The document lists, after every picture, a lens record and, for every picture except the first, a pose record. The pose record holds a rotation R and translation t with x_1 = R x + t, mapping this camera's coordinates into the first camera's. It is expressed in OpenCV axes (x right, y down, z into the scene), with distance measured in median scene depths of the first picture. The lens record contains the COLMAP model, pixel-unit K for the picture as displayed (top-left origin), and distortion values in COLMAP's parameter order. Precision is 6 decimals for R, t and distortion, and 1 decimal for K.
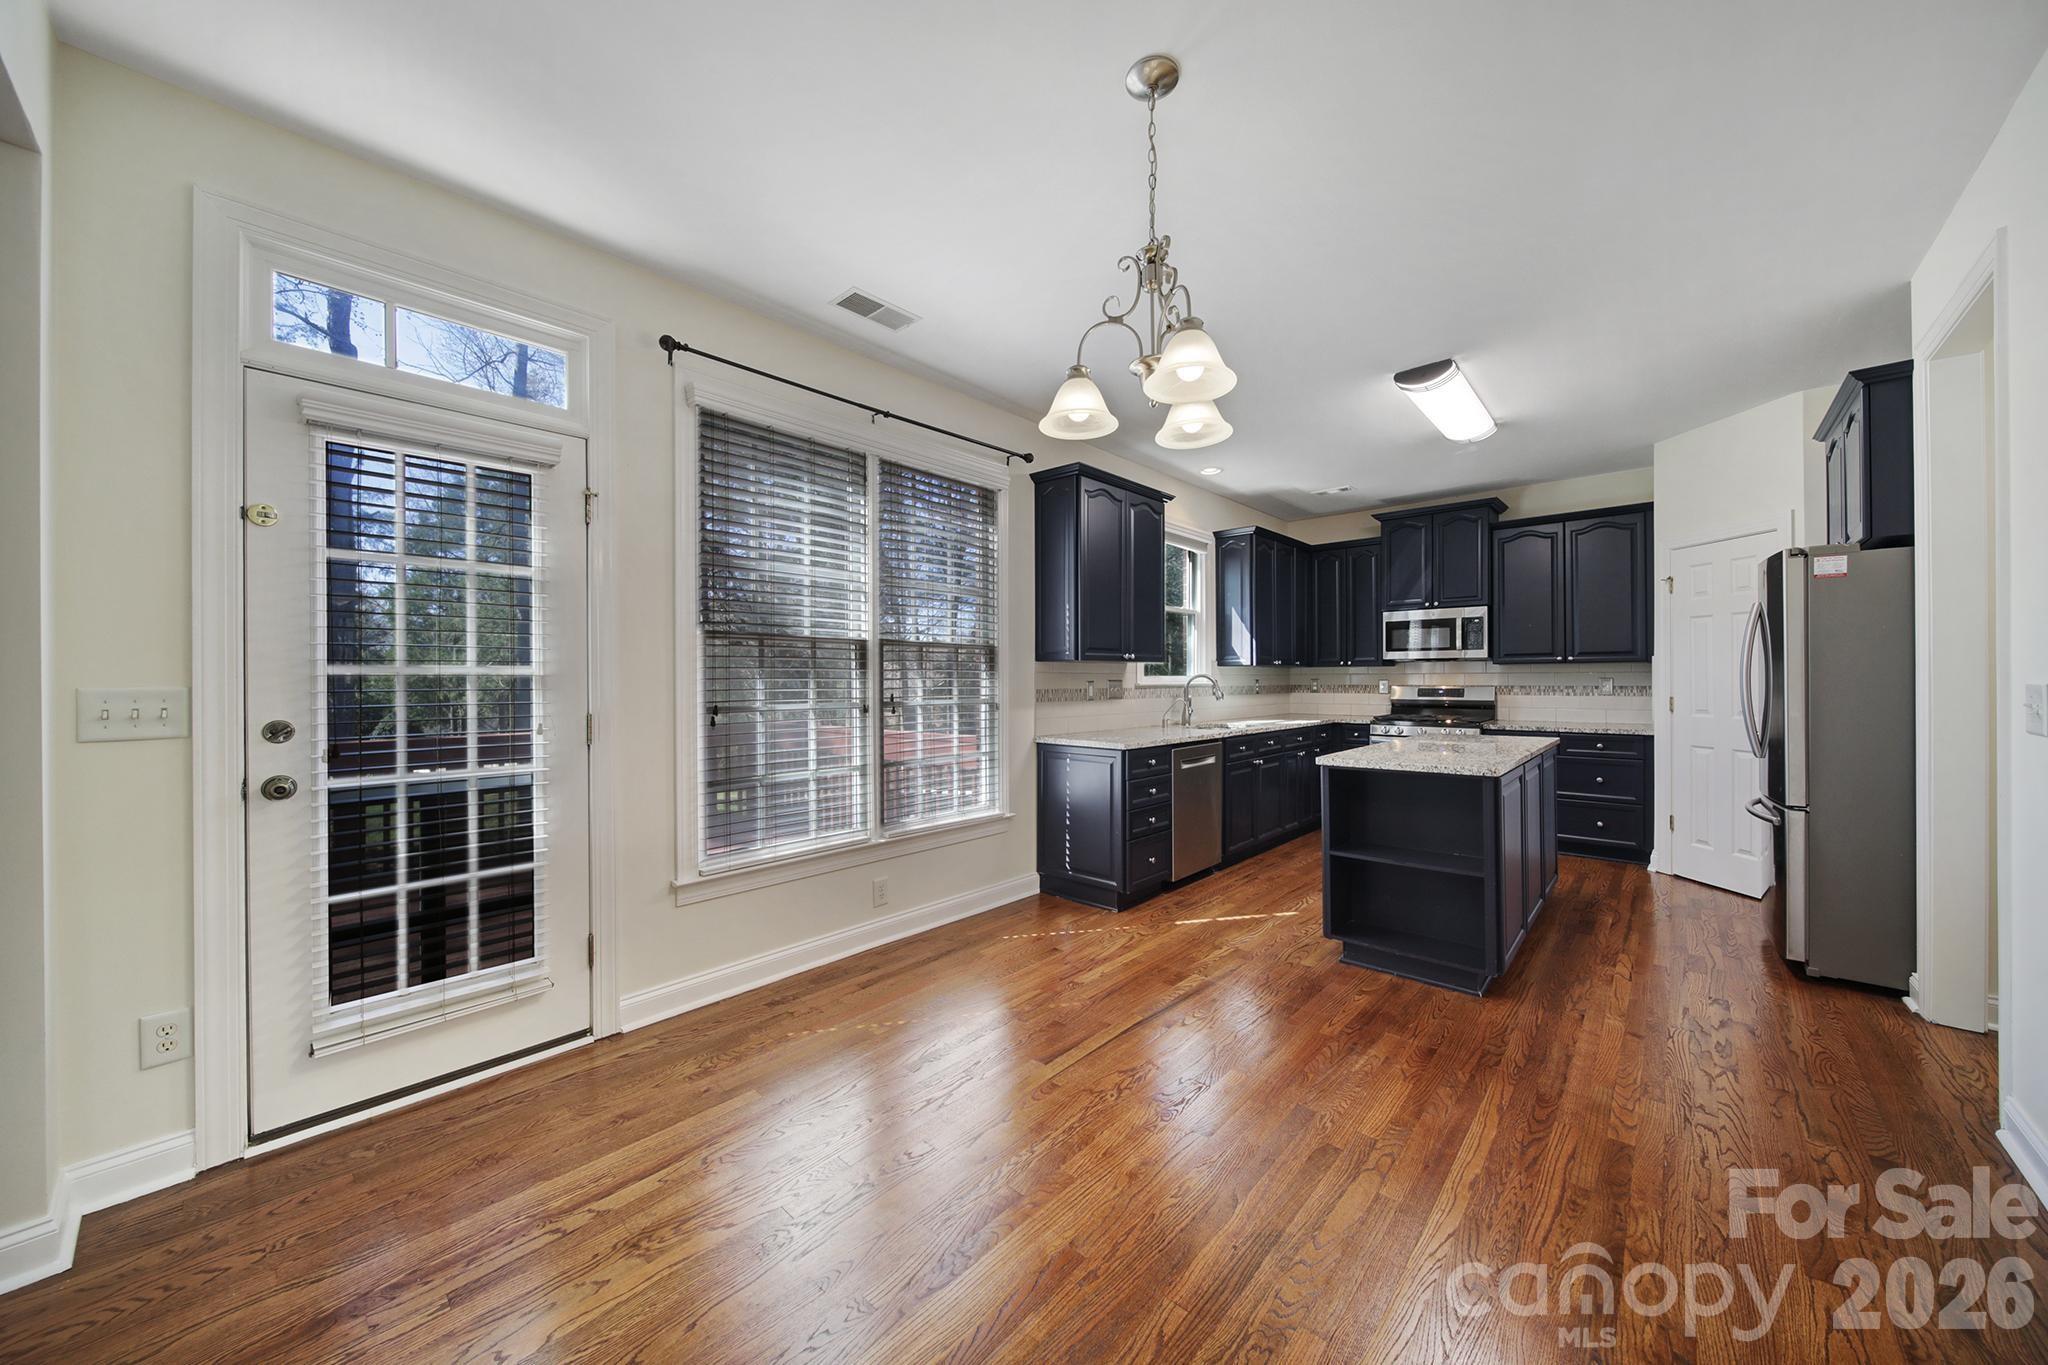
lens RADIAL K [[724.5, 0, 1021.5], [0, 724.5, 678.3], [0, 0, 1]] dist [-0.000843, -0.000523]
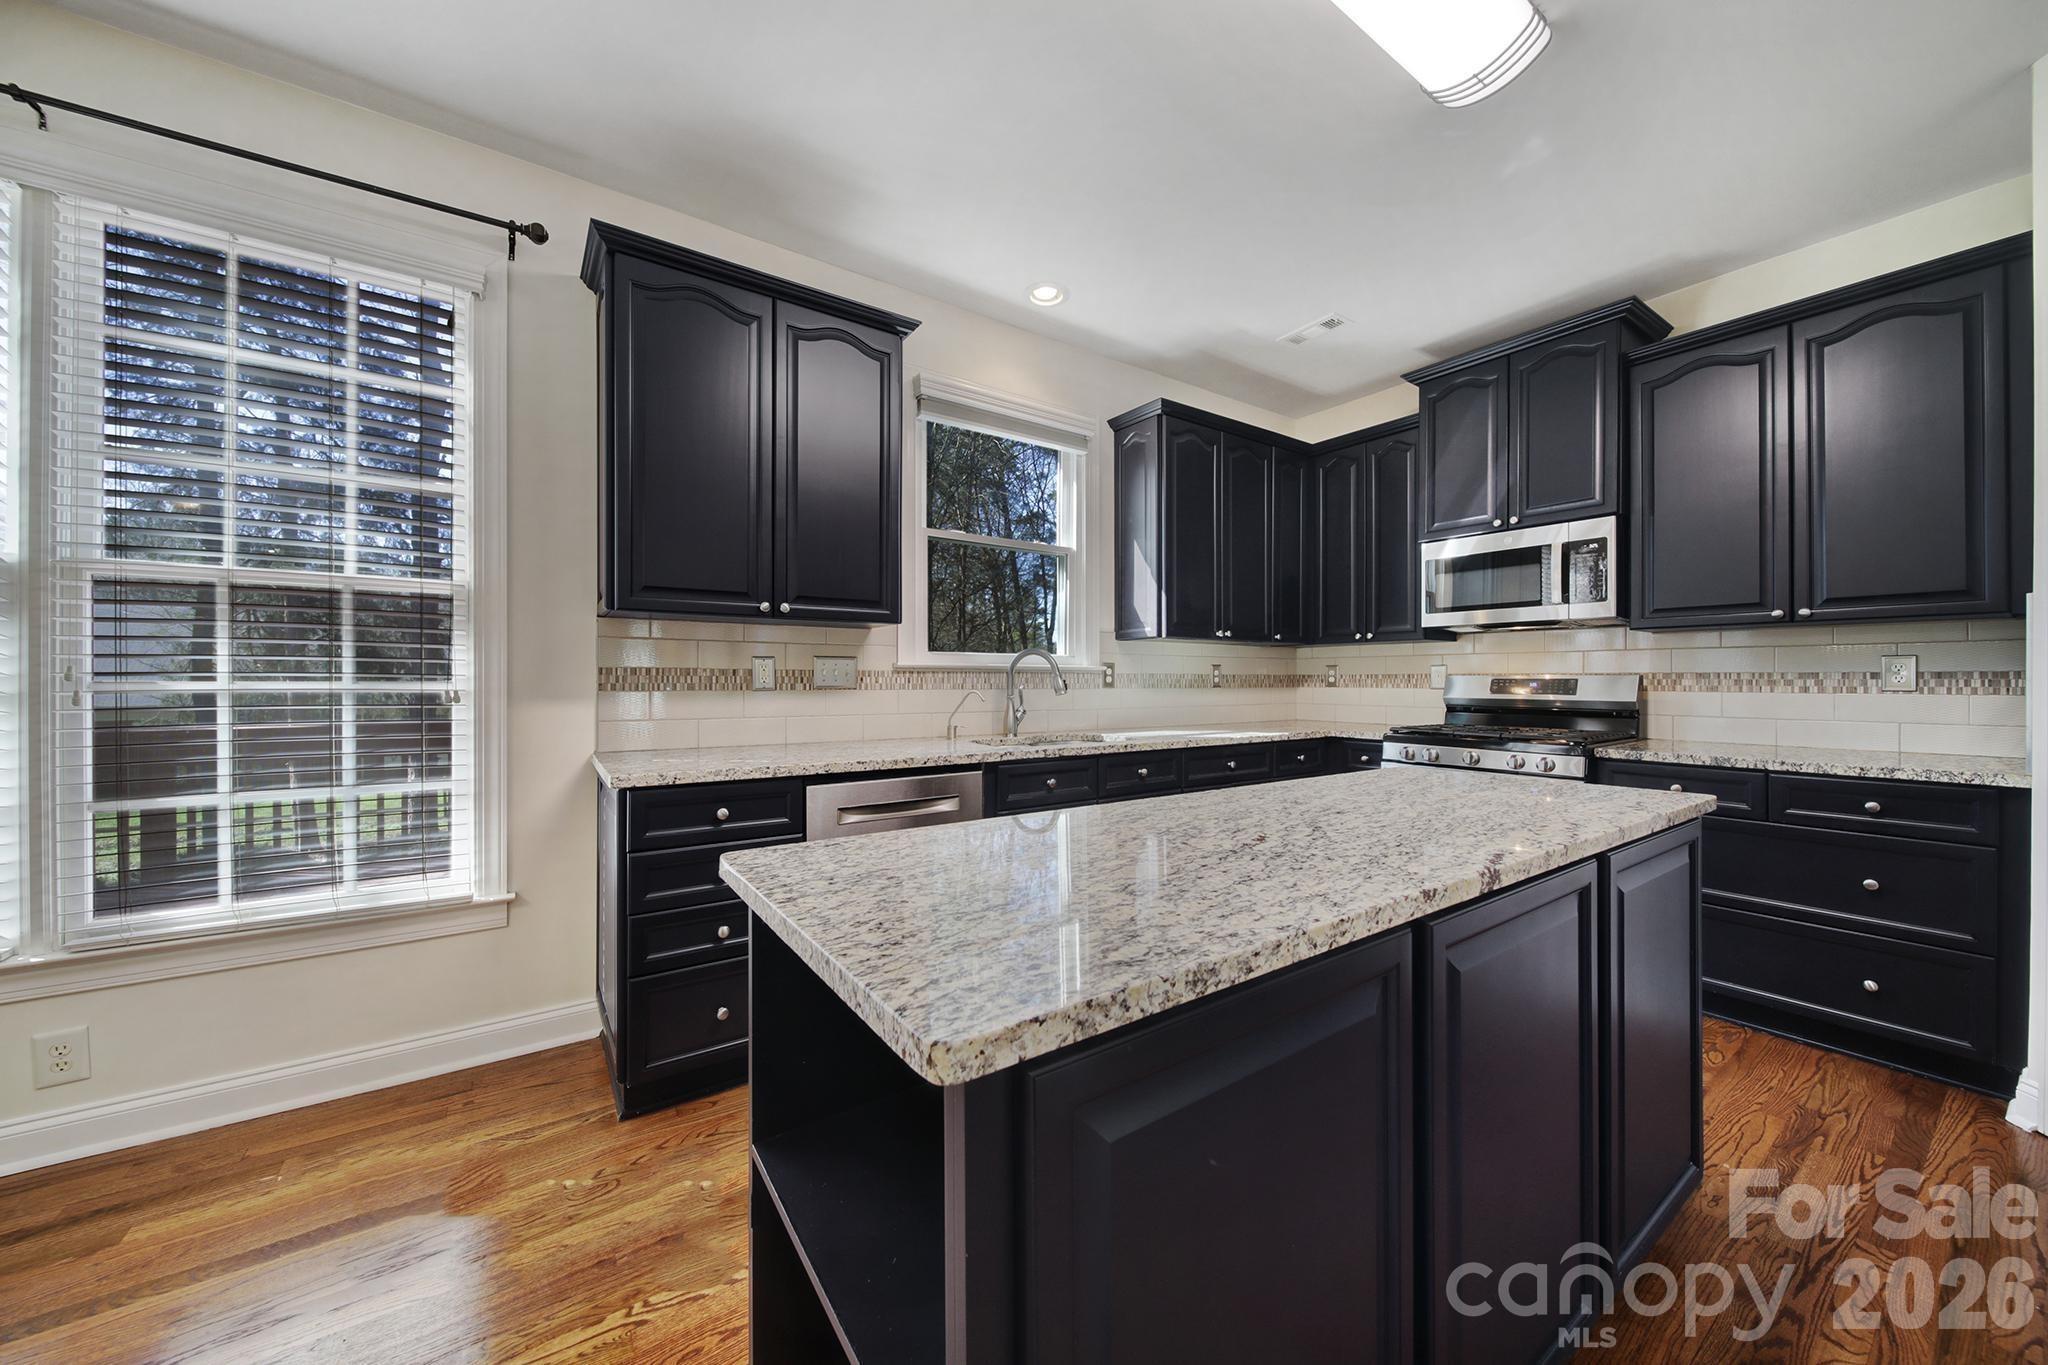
lens RADIAL K [[724.5, 0, 1031.0], [0, 724.5, 679.8], [0, 0, 1]] dist [-0.000843, -0.000523]
pose [[0.974741, 0.005377, -0.223272, 0.371139], [-0.005074, 0.999985, 0.001932, 0.017606], [0.223279, -0.000750, 0.974754, 0.427597]]
